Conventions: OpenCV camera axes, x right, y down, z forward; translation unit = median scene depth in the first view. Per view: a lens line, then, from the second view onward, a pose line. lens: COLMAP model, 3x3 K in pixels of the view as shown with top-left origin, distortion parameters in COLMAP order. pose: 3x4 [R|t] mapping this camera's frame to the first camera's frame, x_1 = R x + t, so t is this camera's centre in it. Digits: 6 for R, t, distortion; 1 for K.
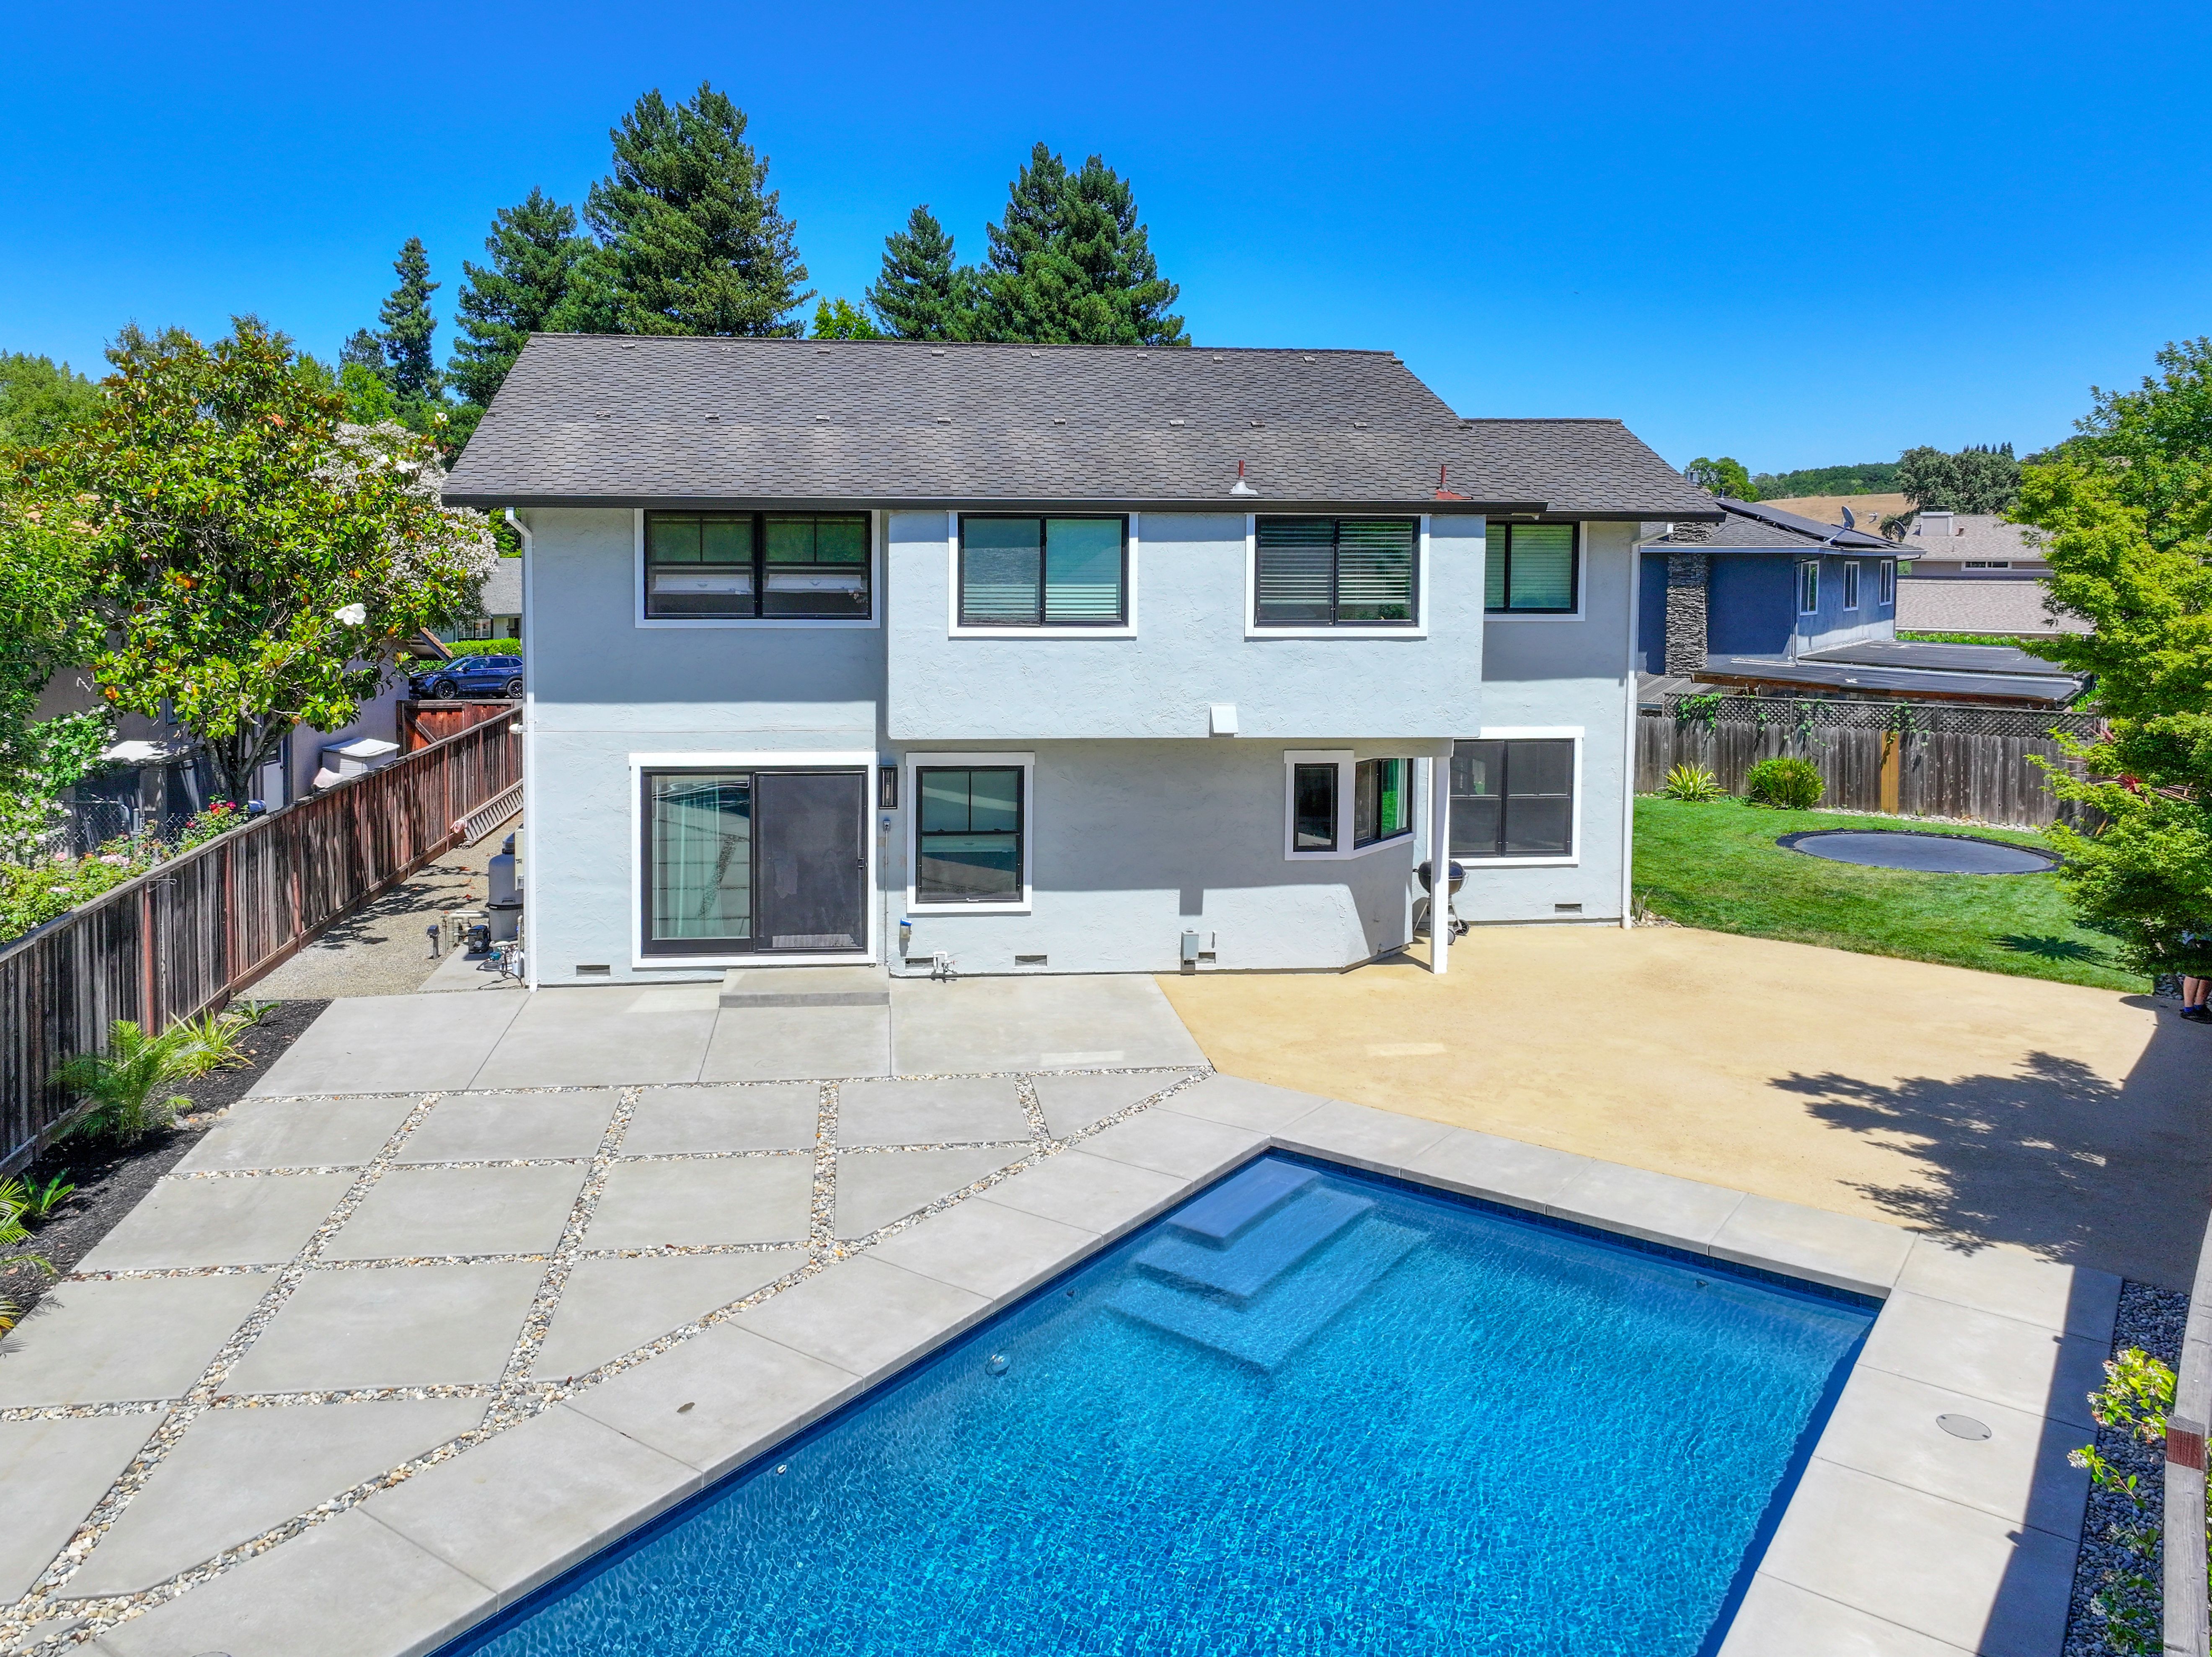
lens RADIAL K [[1629.3, 0, 1051.5], [0, 1629.3, 611.7], [0, 0, 1]] dist [0.001031, 0.000977]
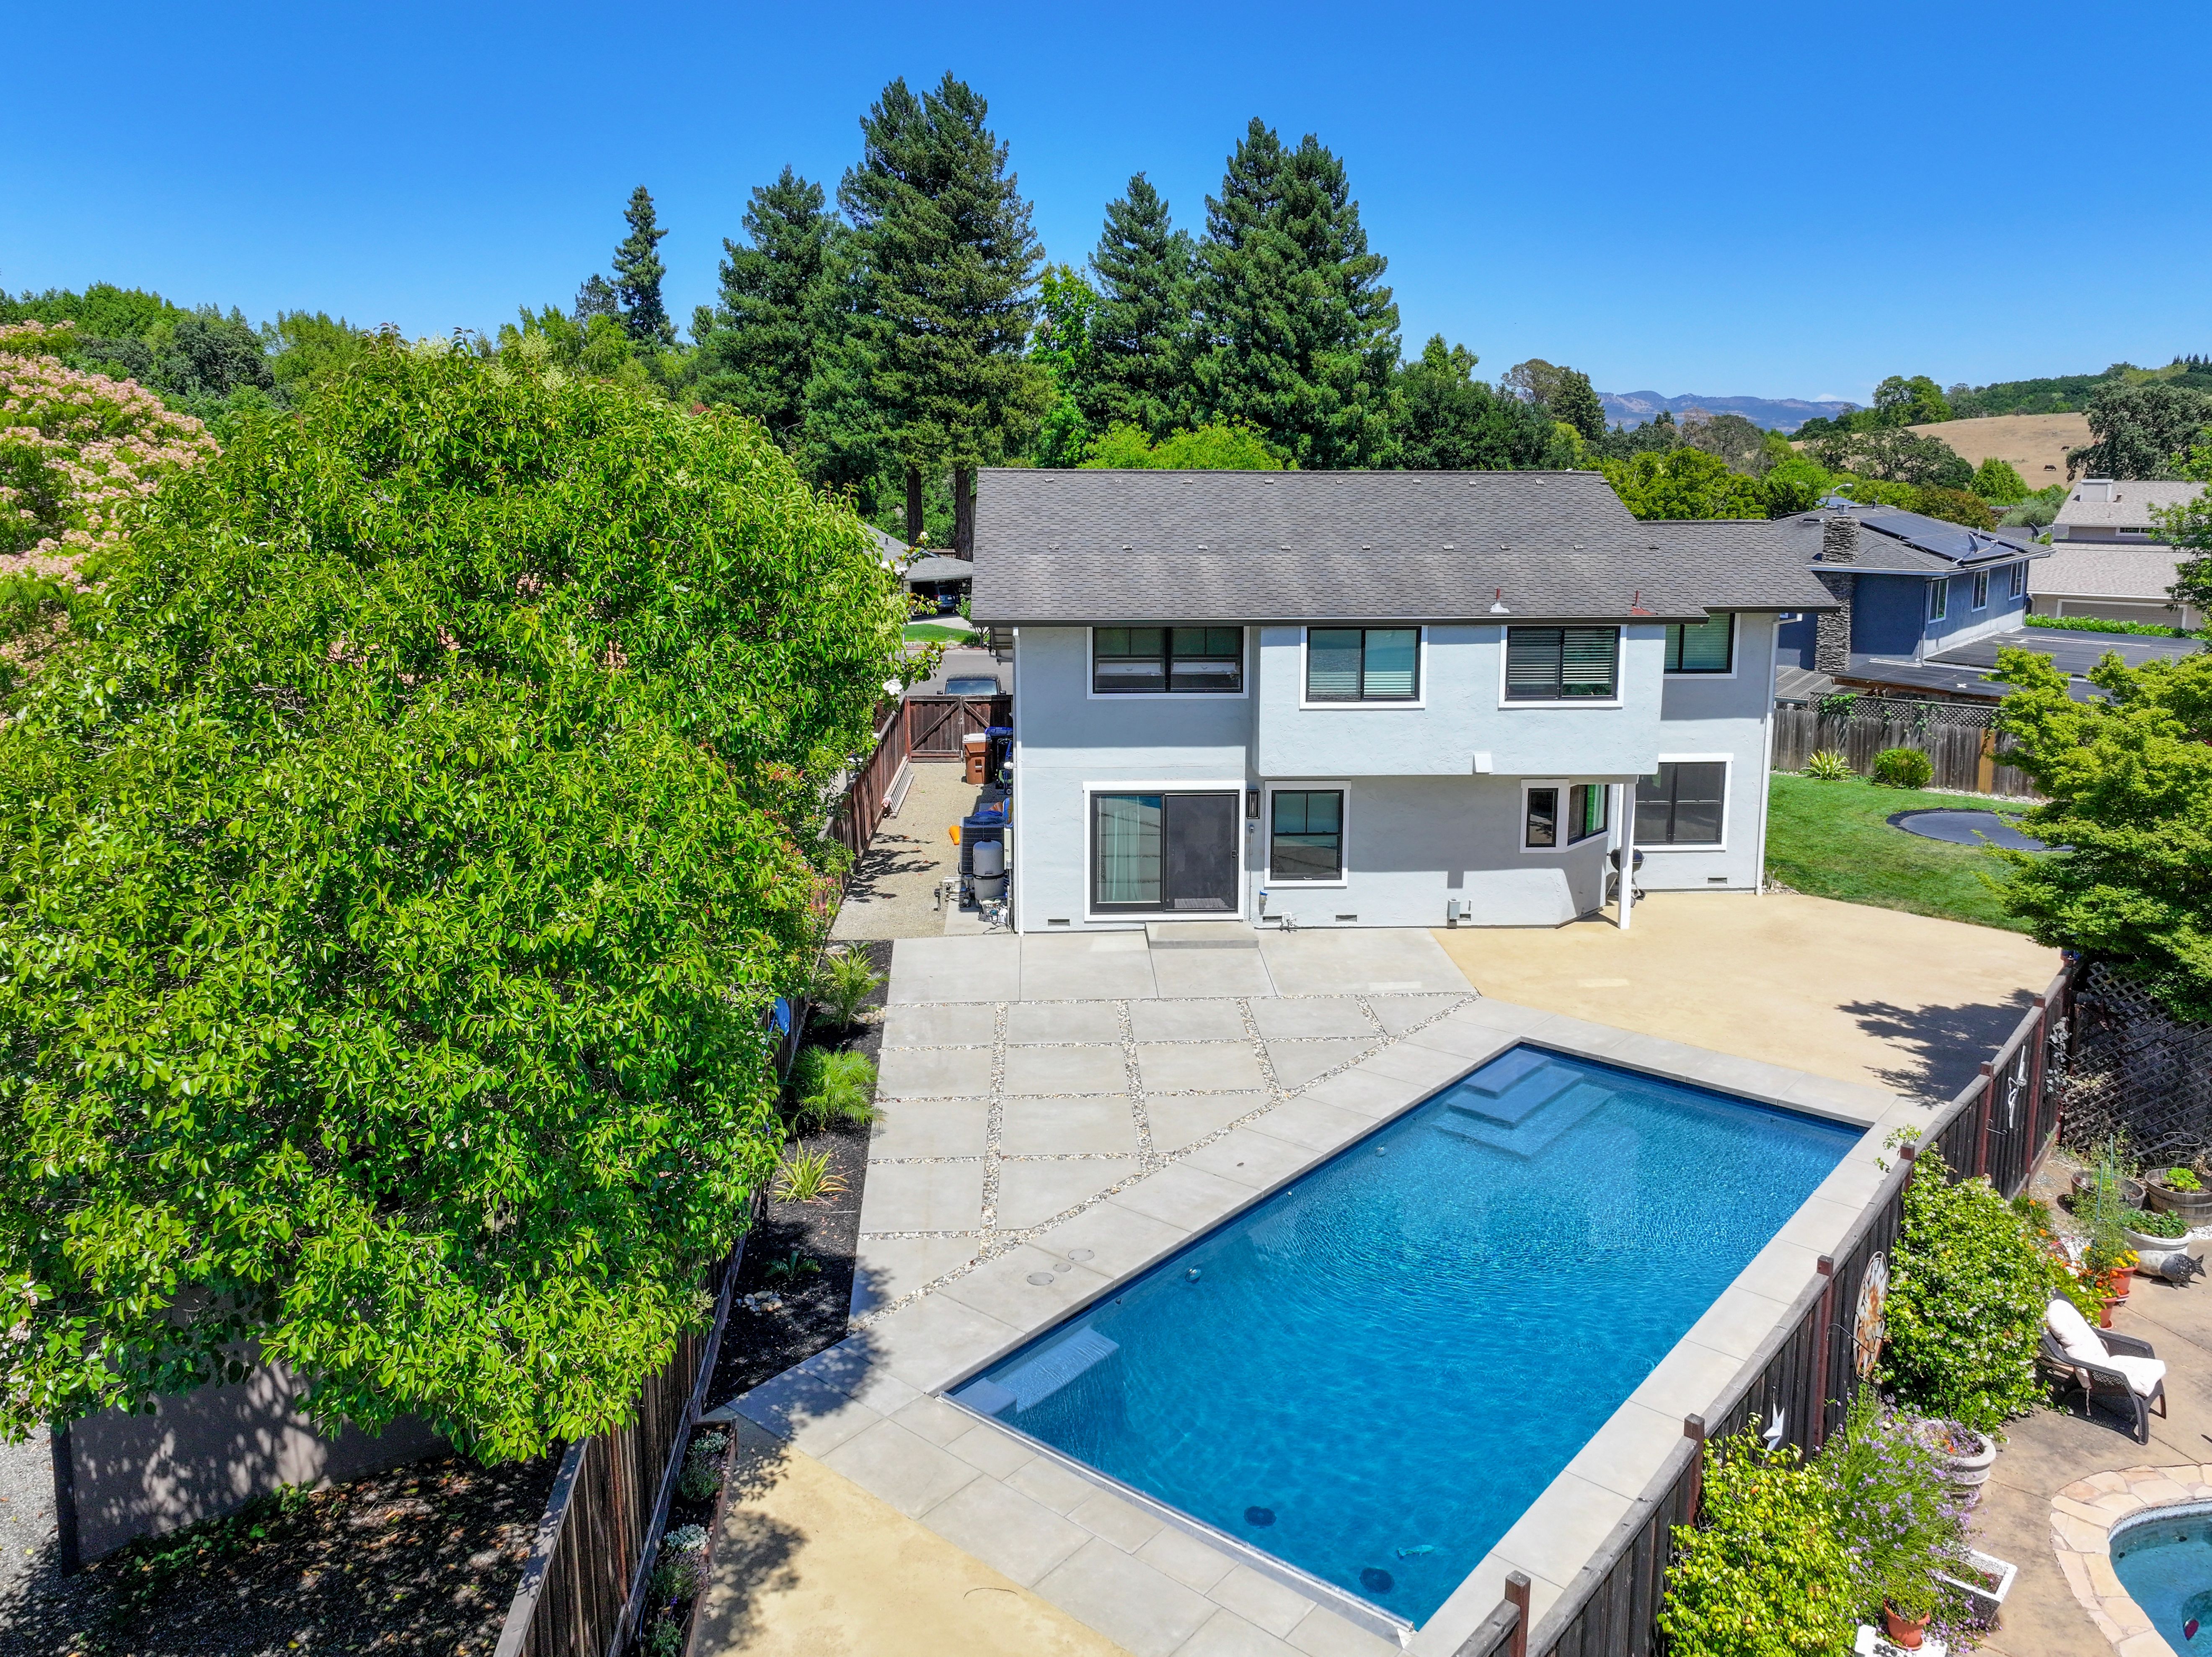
lens RADIAL K [[1640.5, 0, 1142.9], [0, 1640.5, 692.1], [0, 0, 1]] dist [0.001357, 0.002975]
pose [[0.998798, 0.004213, -0.048829, -0.124978], [0.001148, 0.994014, 0.109246, -0.154194], [0.048997, -0.109171, 0.992815, -0.471696]]
